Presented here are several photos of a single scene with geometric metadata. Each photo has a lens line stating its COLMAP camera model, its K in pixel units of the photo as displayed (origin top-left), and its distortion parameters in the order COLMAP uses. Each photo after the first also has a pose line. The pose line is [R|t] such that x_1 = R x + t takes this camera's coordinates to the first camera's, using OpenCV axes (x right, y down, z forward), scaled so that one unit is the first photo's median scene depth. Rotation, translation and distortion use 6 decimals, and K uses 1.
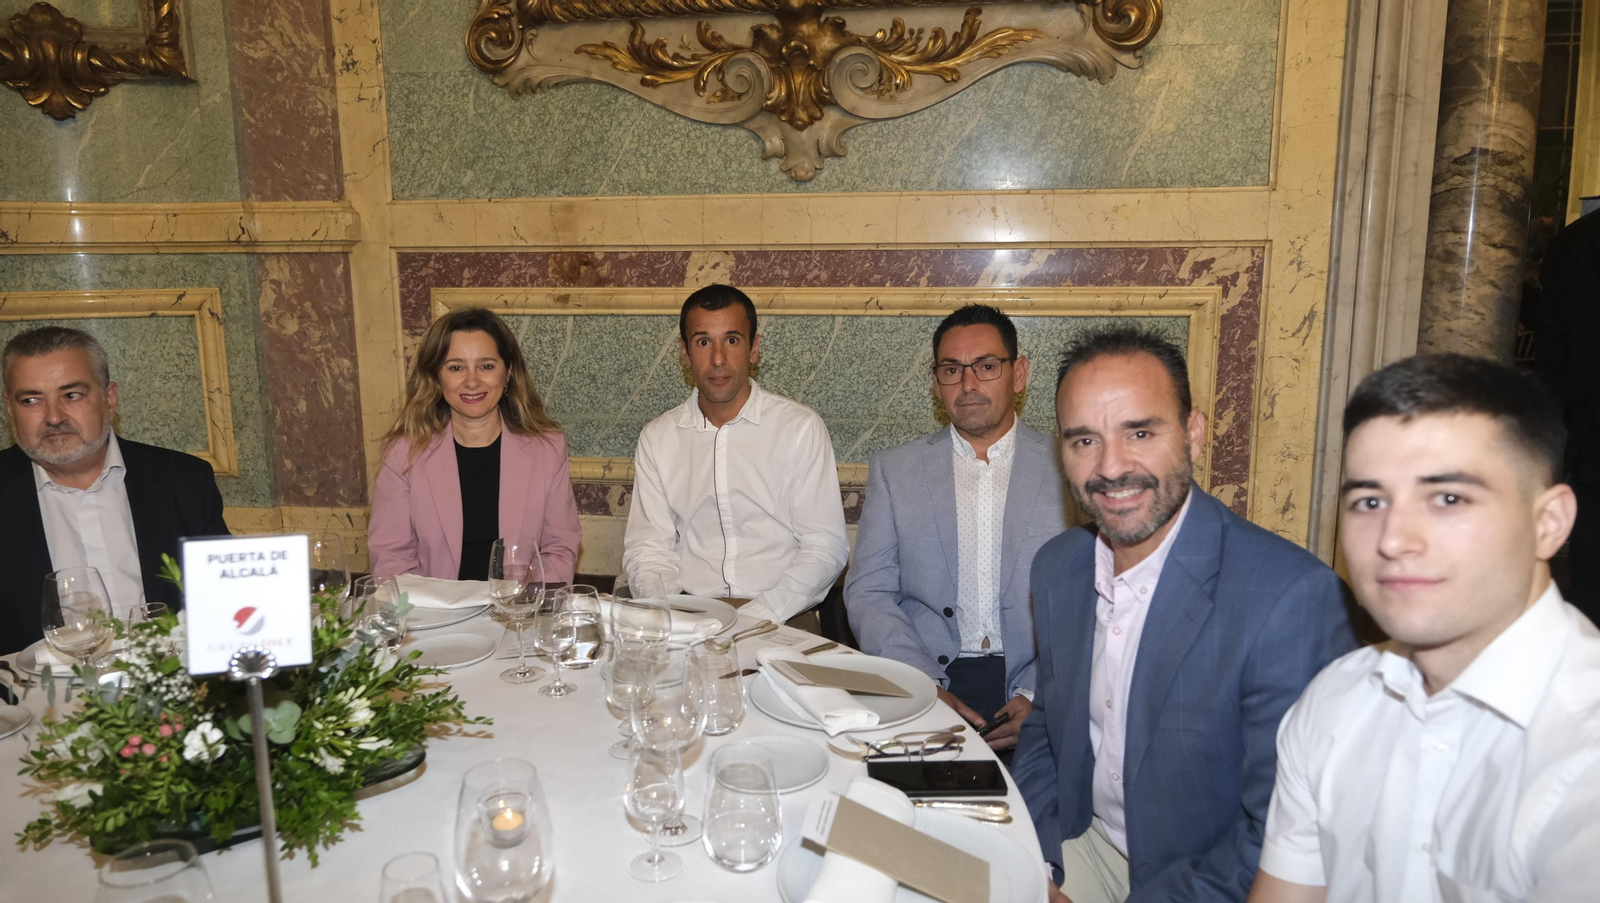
lens RADIAL K [[1249.9, 0, 810.5], [0, 1249.9, 463.5], [0, 0, 1]] dist [-0.049984, 0.036937]
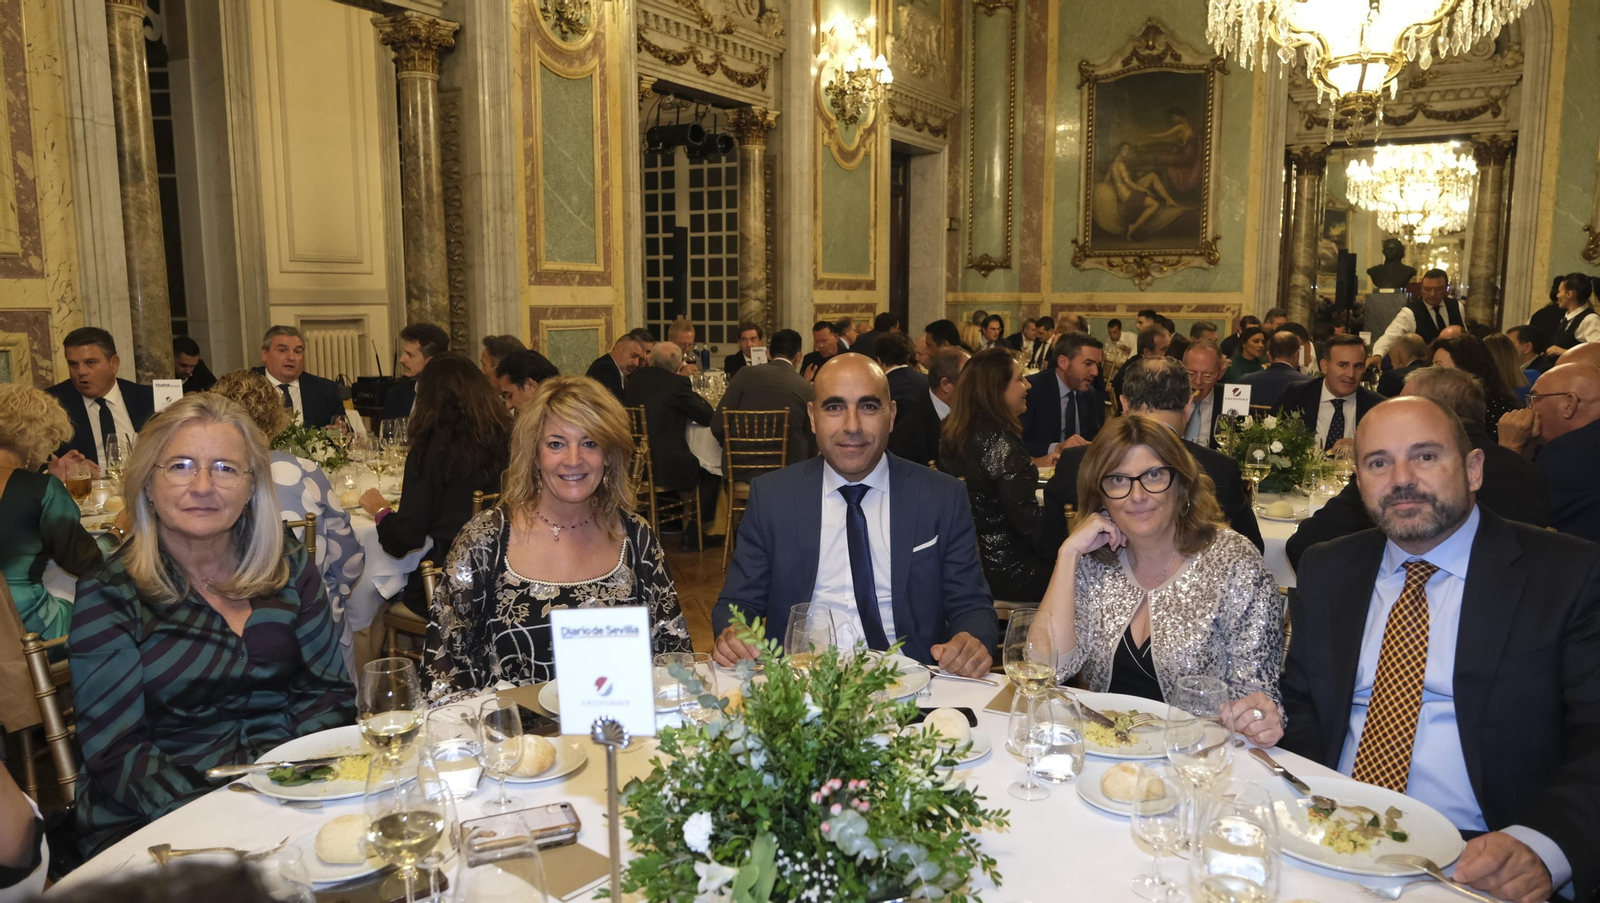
lens RADIAL K [[1076.8, 0, 796.9], [0, 1076.8, 449.4], [0, 0, 1]] dist [-0.022841, 0.008306]
pose [[0.938724, 0.055644, -0.340148, 0.182008], [-0.068082, 0.997373, -0.024732, 0.570172], [0.337878, 0.046374, 0.940047, -3.267764]]
